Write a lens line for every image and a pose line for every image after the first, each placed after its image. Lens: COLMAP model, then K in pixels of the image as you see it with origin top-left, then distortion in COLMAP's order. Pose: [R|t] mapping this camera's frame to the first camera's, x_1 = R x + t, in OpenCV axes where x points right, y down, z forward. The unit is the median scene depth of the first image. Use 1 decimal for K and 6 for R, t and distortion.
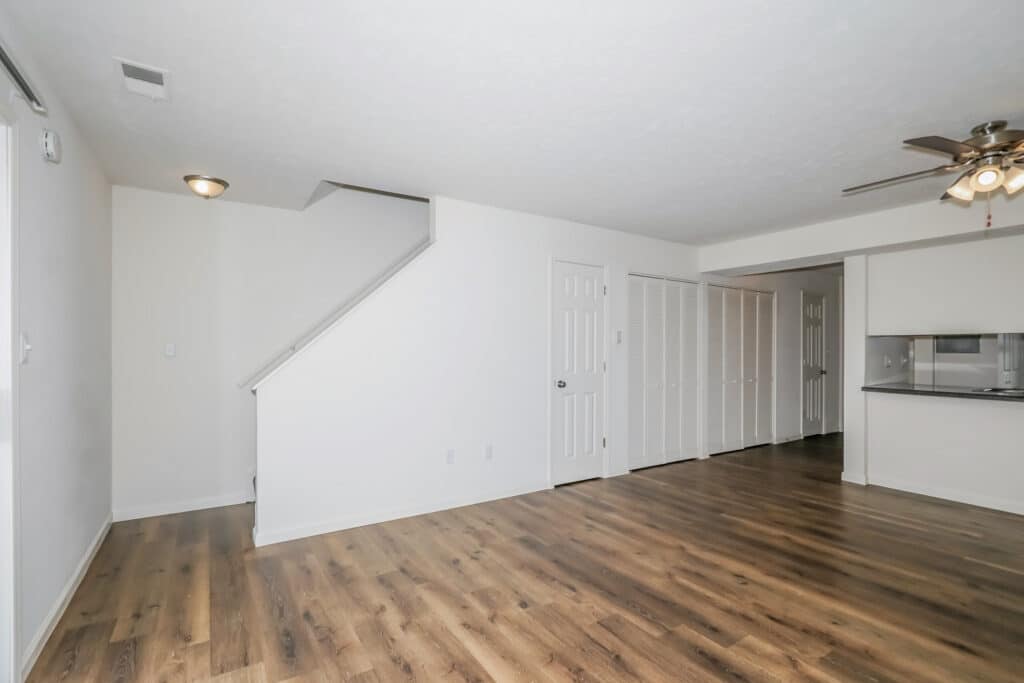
lens RADIAL K [[469.1, 0, 512.7], [0, 469.1, 347.0], [0, 0, 1]] dist [-0.001756, 0.001166]
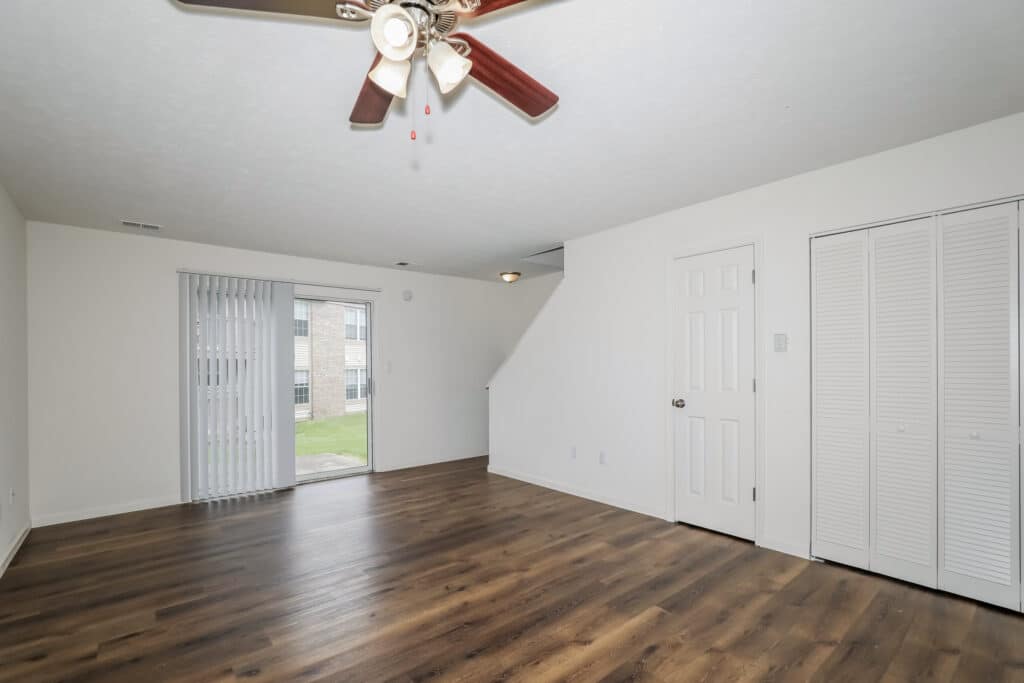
lens RADIAL K [[469.1, 0, 516.9], [0, 469.1, 366.3], [0, 0, 1]] dist [-0.001756, 0.001166]
pose [[0.129940, -0.007606, -0.991493, 0.864759], [0.013388, 0.999893, -0.005916, 0.012700], [0.991431, -0.012506, 0.130028, 0.573517]]
